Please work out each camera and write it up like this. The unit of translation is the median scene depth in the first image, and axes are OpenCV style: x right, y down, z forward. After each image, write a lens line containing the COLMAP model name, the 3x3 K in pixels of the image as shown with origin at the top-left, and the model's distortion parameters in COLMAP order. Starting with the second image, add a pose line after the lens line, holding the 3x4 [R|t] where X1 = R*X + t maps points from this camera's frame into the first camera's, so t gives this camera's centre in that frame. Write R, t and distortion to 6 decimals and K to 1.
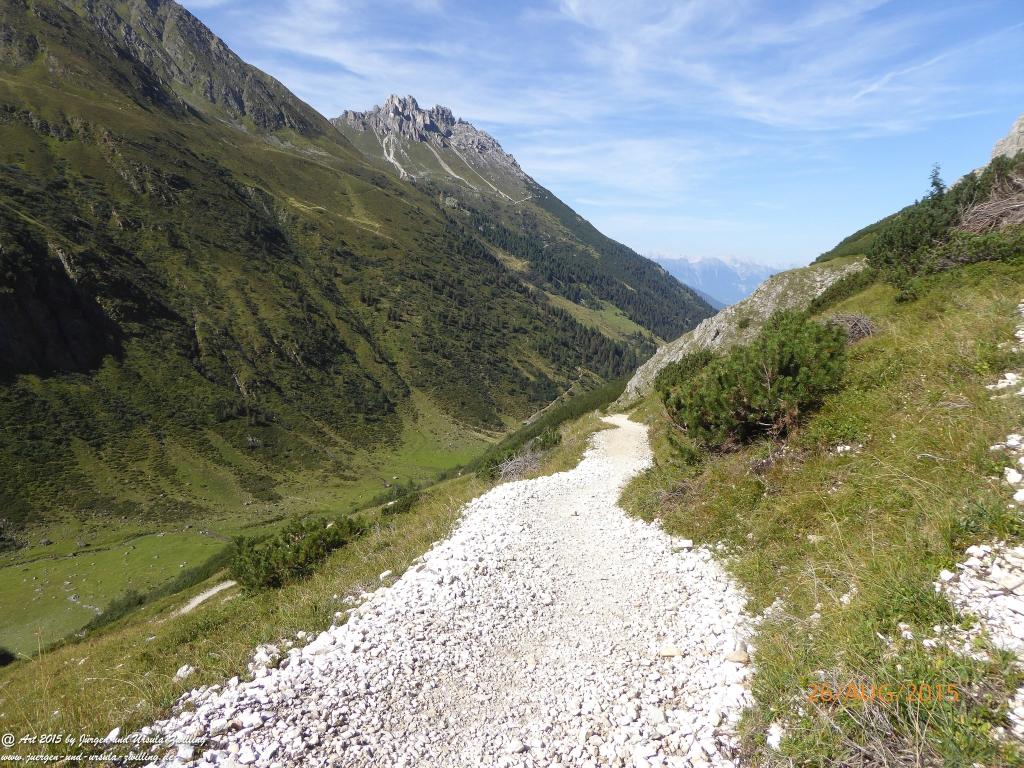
lens RADIAL K [[714.8, 0, 518.5], [0, 714.8, 380.7], [0, 0, 1]] dist [-0.041300, 0.009469]
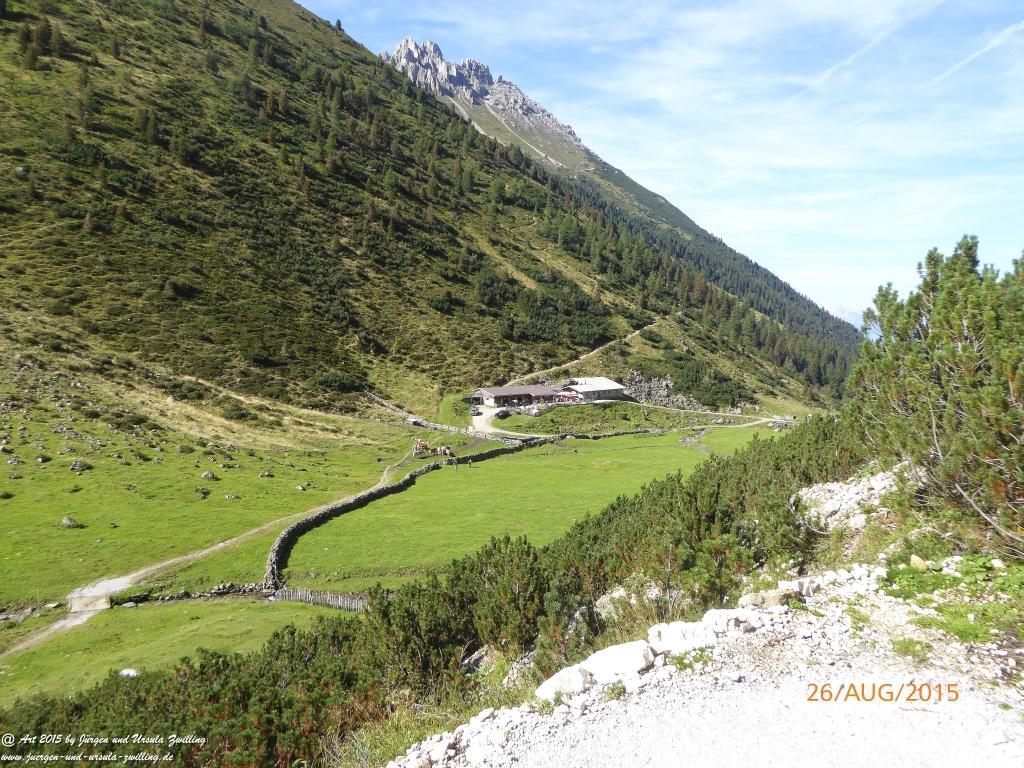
lens RADIAL K [[779.9, 0, 512.7], [0, 779.9, 381.1], [0, 0, 1]] dist [0.009876, 0.001585]
pose [[0.994776, -0.000245, -0.102084, 0.049692], [-0.008458, 0.996361, -0.084813, 0.073253], [0.101733, 0.085234, 0.991154, 0.679441]]
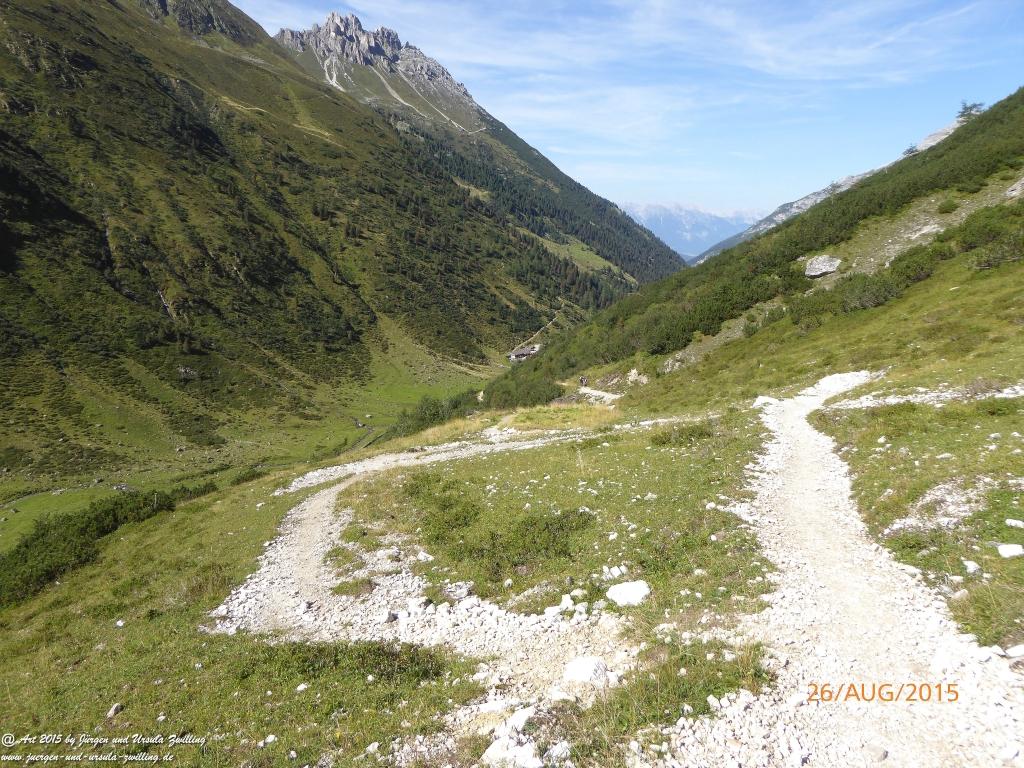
lens RADIAL K [[714.8, 0, 515.0], [0, 714.8, 381.3], [0, 0, 1]] dist [-0.041300, 0.009469]
pose [[0.997332, -0.011548, 0.072083, -0.043686], [0.006459, 0.997495, 0.070442, 0.027562], [-0.072716, -0.069789, 0.994908, 0.125602]]
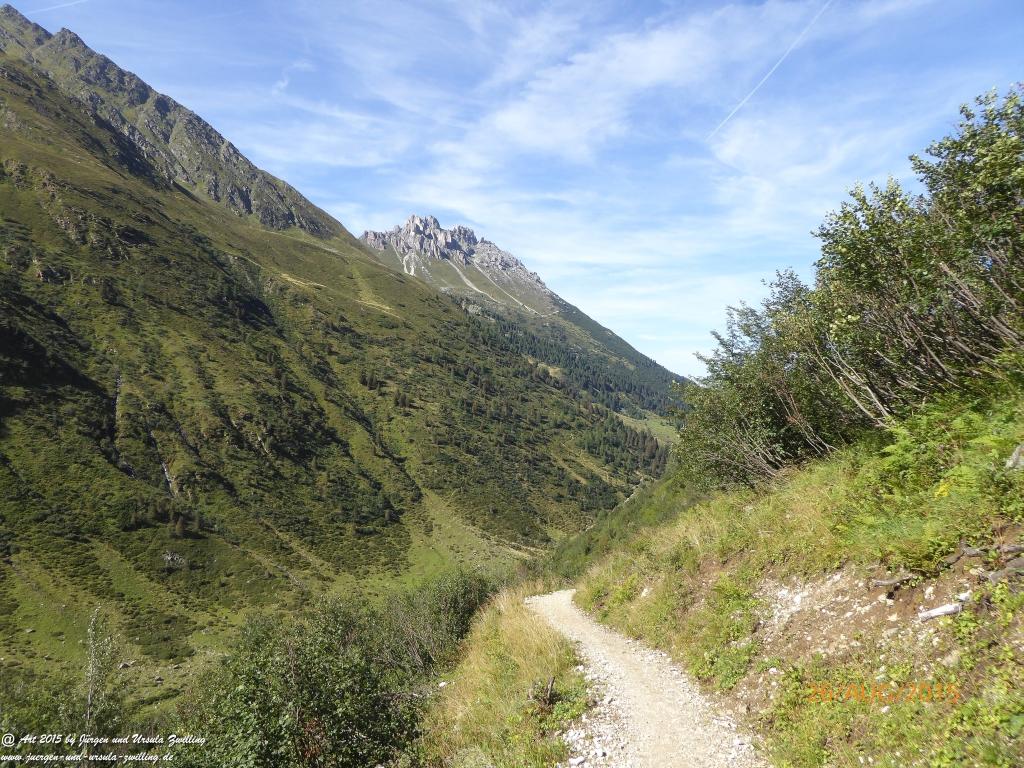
lens RADIAL K [[714.8, 0, 517.2], [0, 714.8, 381.8], [0, 0, 1]] dist [-0.041300, 0.009469]
pose [[0.999030, -0.028951, -0.033167, -0.023934], [0.022265, 0.982166, -0.186691, 0.034745], [0.037980, 0.185772, 0.981859, 0.234326]]
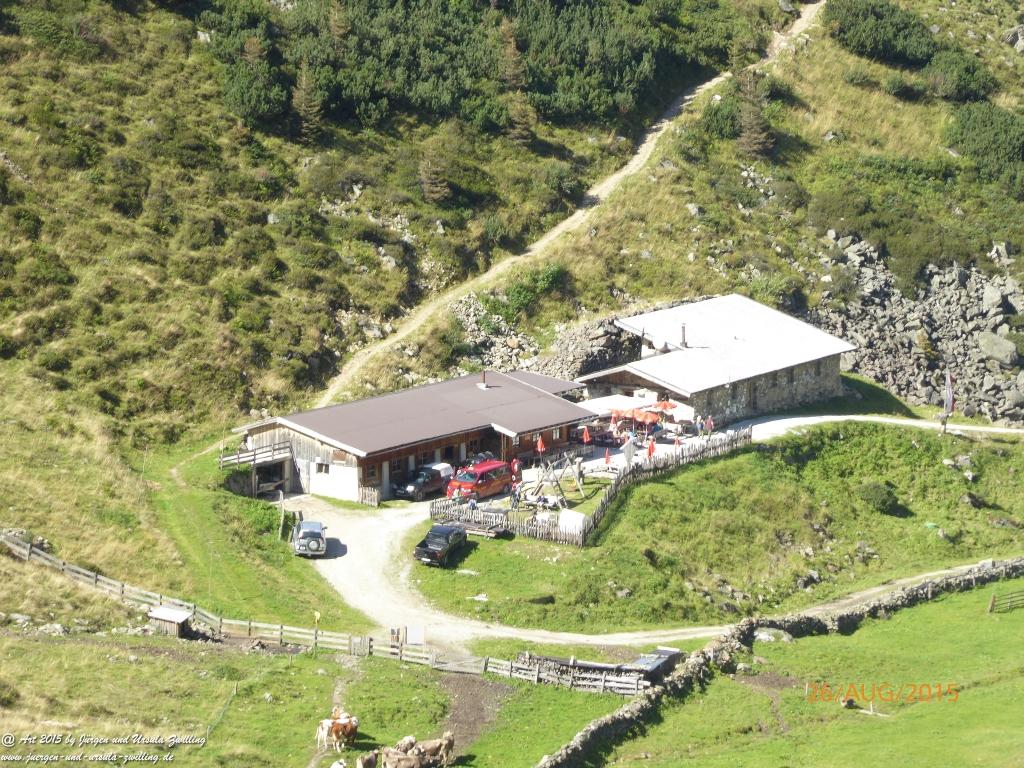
lens RADIAL K [[6317.5, 0, 512.2], [0, 6317.5, 383.9], [0, 0, 1]] dist [0.439426, 0.000000]
pose [[0.991202, -0.044259, 0.124737, -0.031182], [0.045787, 0.998907, -0.009408, 0.055303], [-0.124184, 0.015037, 0.992145, 0.479848]]
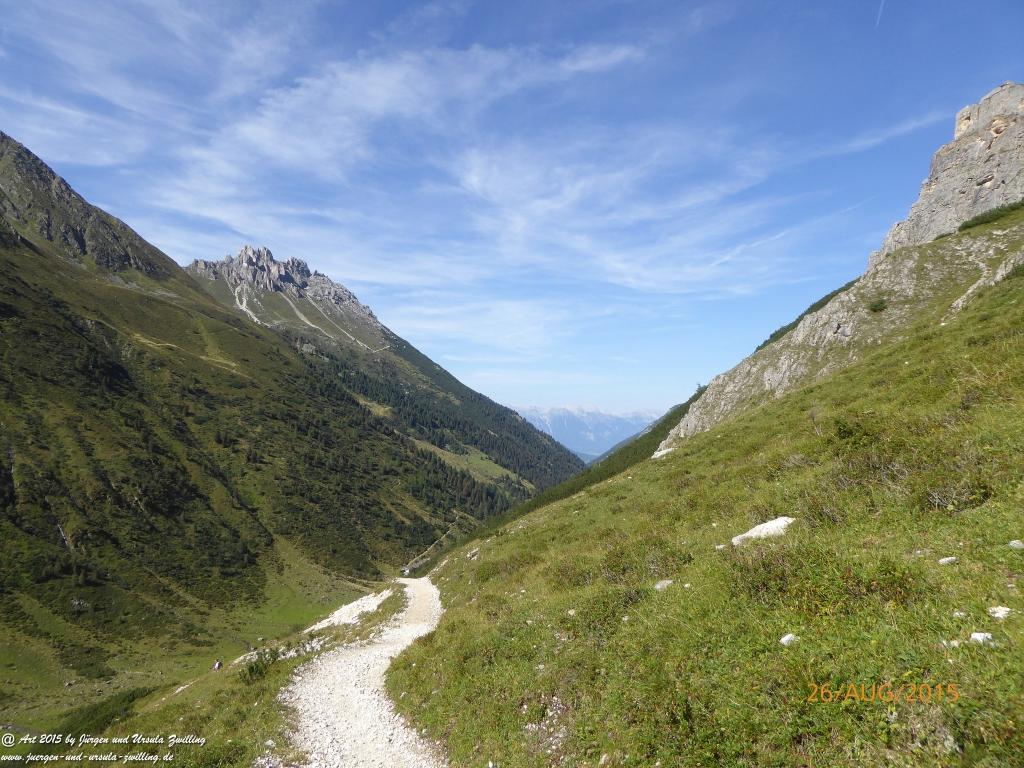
lens RADIAL K [[714.8, 0, 518.4], [0, 714.8, 379.6], [0, 0, 1]] dist [-0.041300, 0.009469]
pose [[0.978937, -0.008663, 0.203979, -0.028076], [0.052081, 0.976641, -0.208471, 0.017666], [-0.197408, 0.214703, 0.956521, 0.048955]]
